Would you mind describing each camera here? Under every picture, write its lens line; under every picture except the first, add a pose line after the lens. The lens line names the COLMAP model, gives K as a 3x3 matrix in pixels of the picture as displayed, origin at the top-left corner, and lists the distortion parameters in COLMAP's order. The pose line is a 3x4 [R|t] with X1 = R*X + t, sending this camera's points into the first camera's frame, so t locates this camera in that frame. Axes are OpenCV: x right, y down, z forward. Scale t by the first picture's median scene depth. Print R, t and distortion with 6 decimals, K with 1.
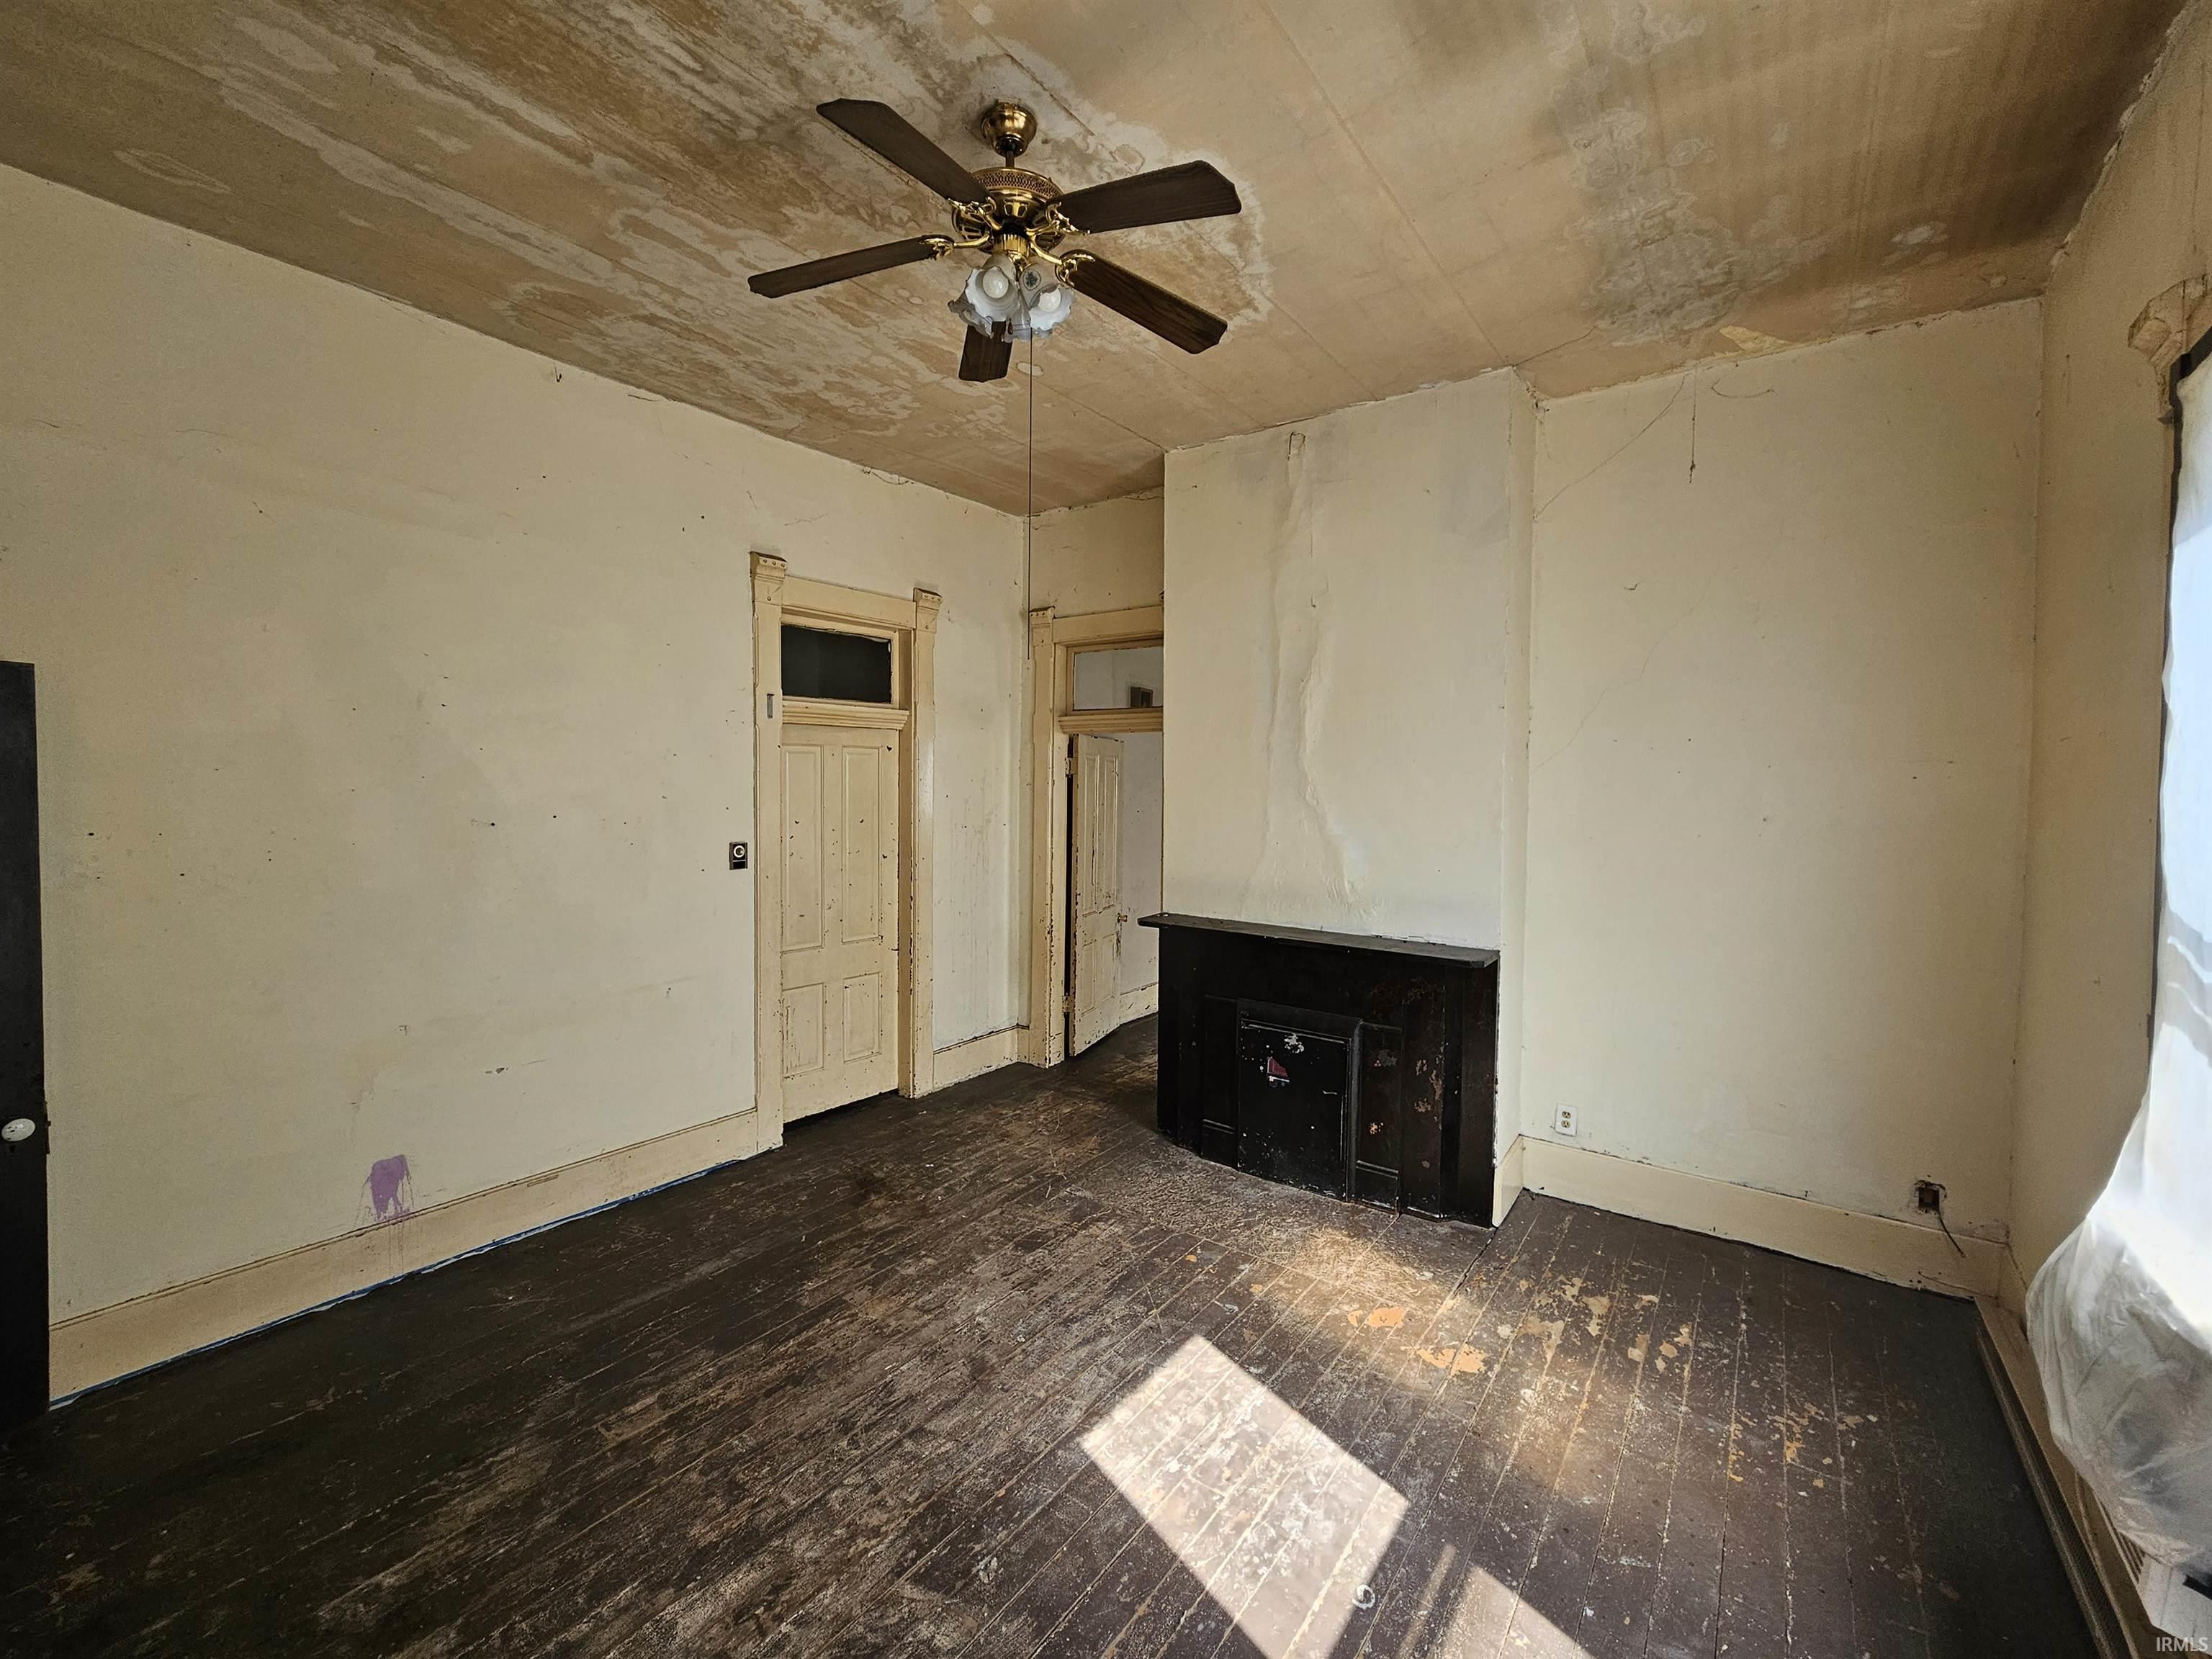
lens RADIAL K [[905.7, 0, 1111.9], [0, 905.7, 814.2], [0, 0, 1]] dist [0.004027, -0.000150]
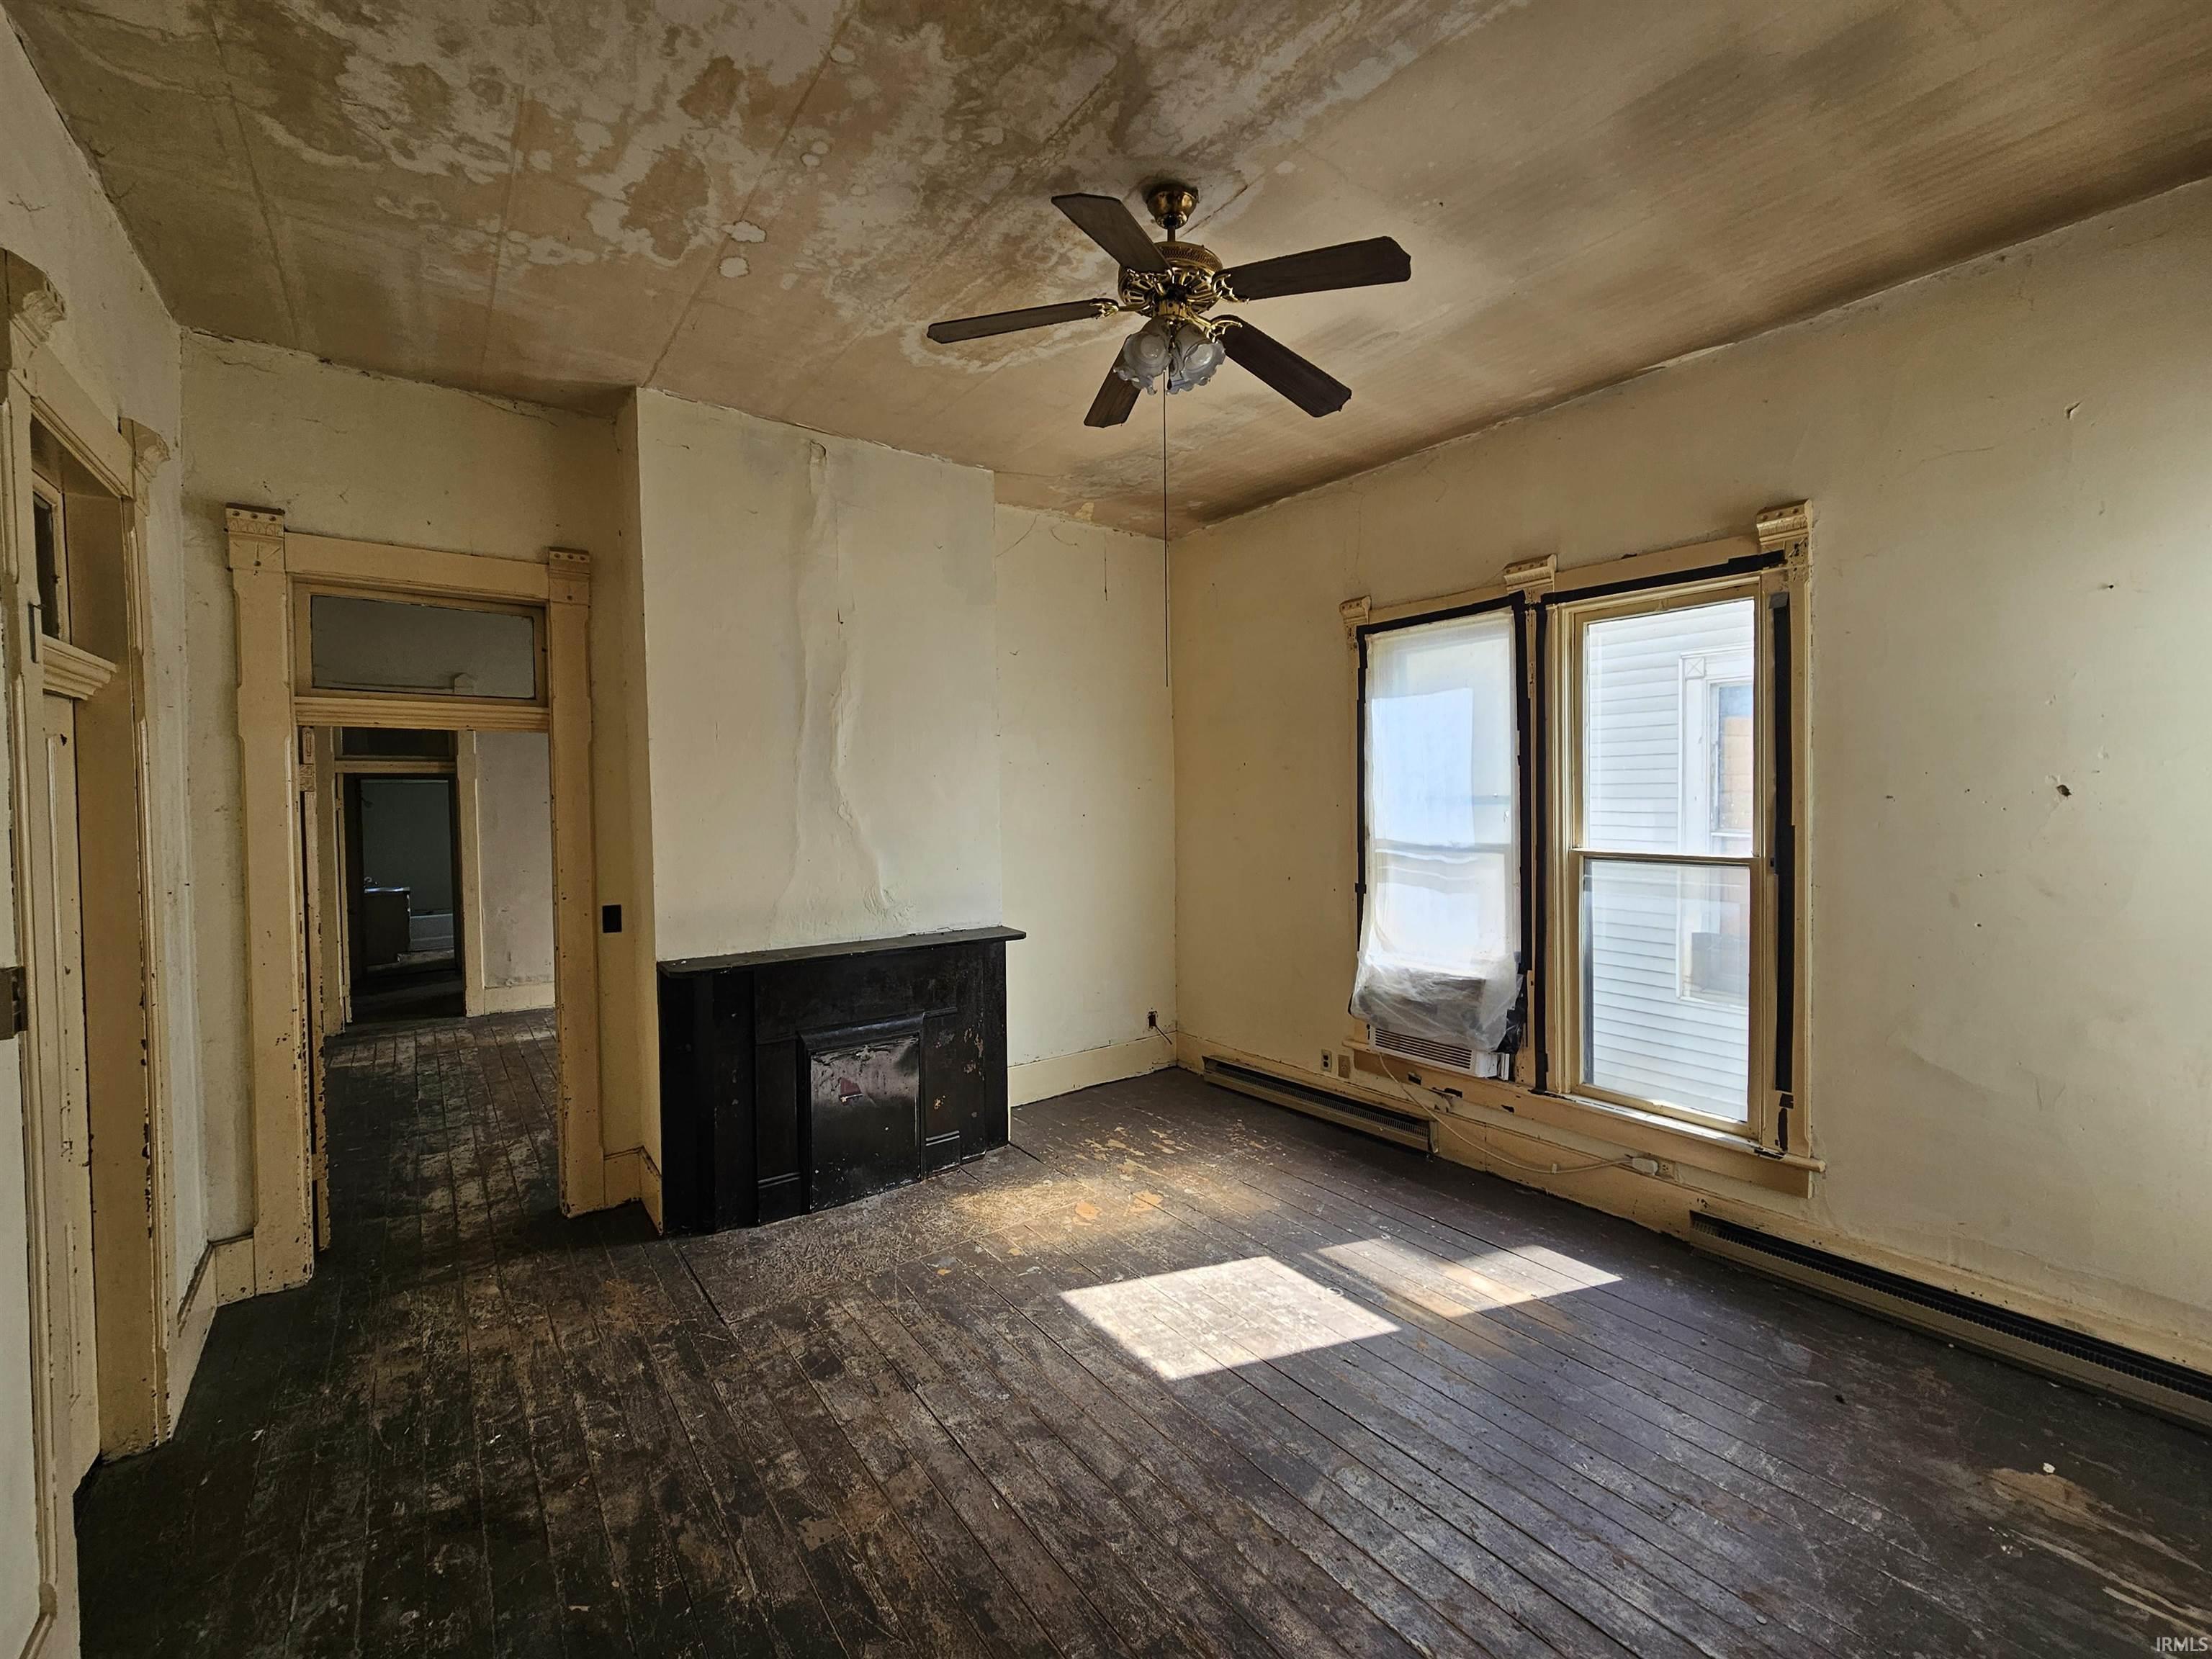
lens RADIAL K [[905.7, 0, 1111.9], [0, 905.7, 814.2], [0, 0, 1]] dist [0.004027, -0.000150]
pose [[0.287641, -0.032287, 0.957194, -0.842327], [0.044842, 0.998790, 0.020215, -0.028442], [-0.956688, 0.037107, 0.288741, 0.540797]]
